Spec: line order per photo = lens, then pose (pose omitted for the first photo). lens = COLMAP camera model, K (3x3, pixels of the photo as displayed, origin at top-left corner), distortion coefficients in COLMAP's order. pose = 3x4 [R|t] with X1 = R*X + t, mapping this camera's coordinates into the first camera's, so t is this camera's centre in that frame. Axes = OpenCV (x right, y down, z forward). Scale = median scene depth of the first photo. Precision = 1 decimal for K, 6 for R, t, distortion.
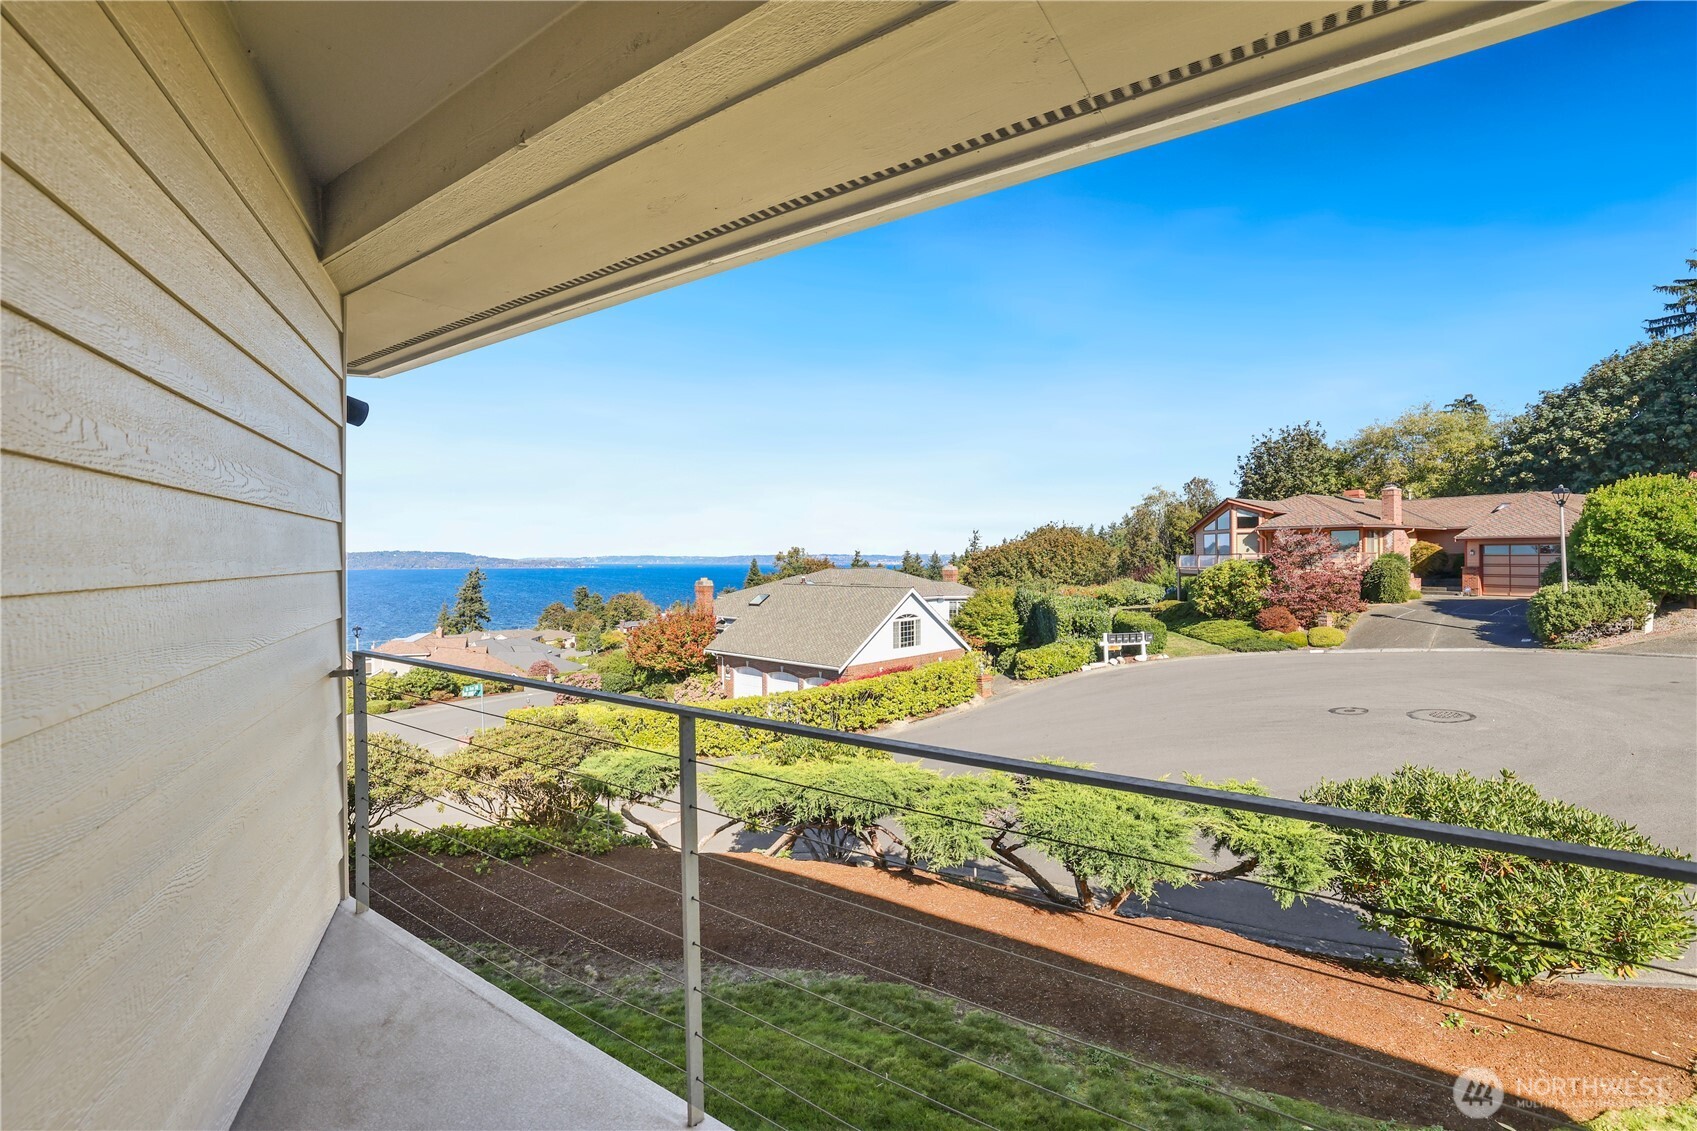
lens RADIAL K [[753.9, 0, 836.3], [0, 753.9, 566.6], [0, 0, 1]] dist [0.000411, 0.000061]
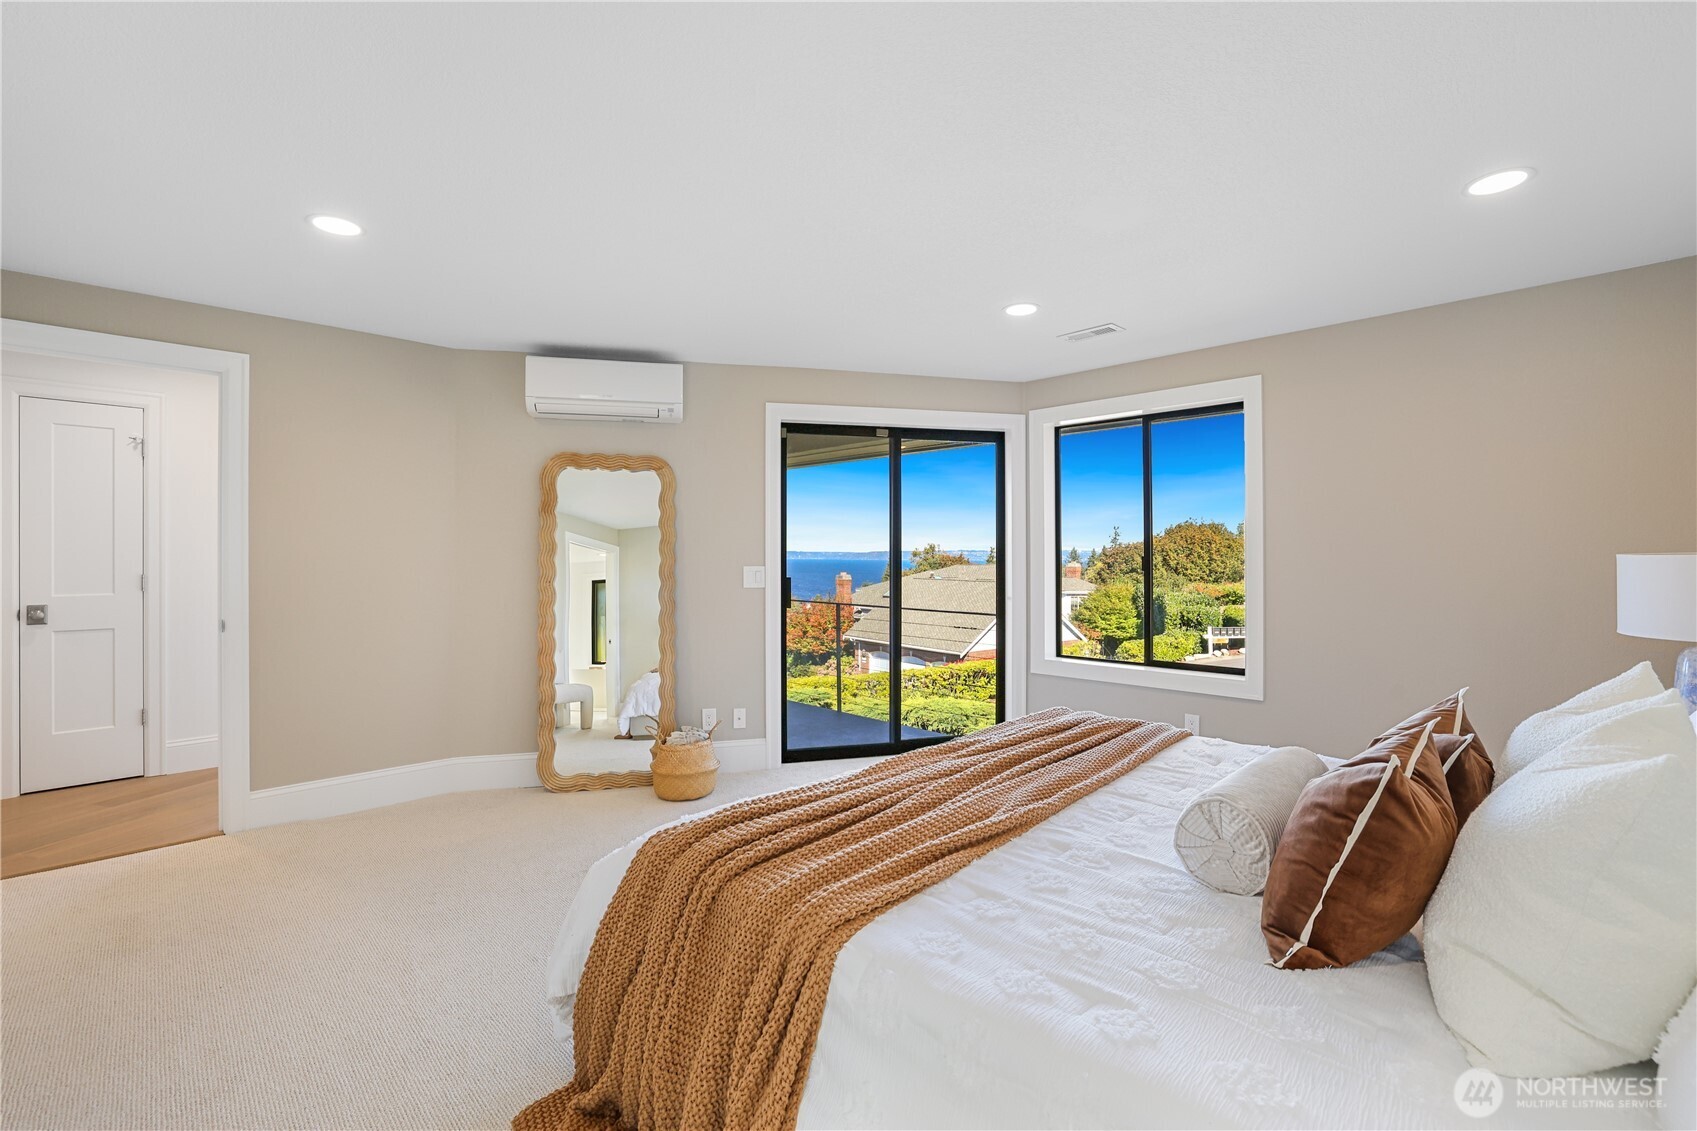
lens RADIAL K [[753.9, 0, 853.1], [0, 753.9, 557.6], [0, 0, 1]] dist [0.000411, 0.000061]
pose [[0.987127, 0.005356, -0.159846, 0.019039], [-0.006193, 0.999970, -0.004742, -0.001867], [0.159816, 0.005671, 0.987131, -0.113931]]
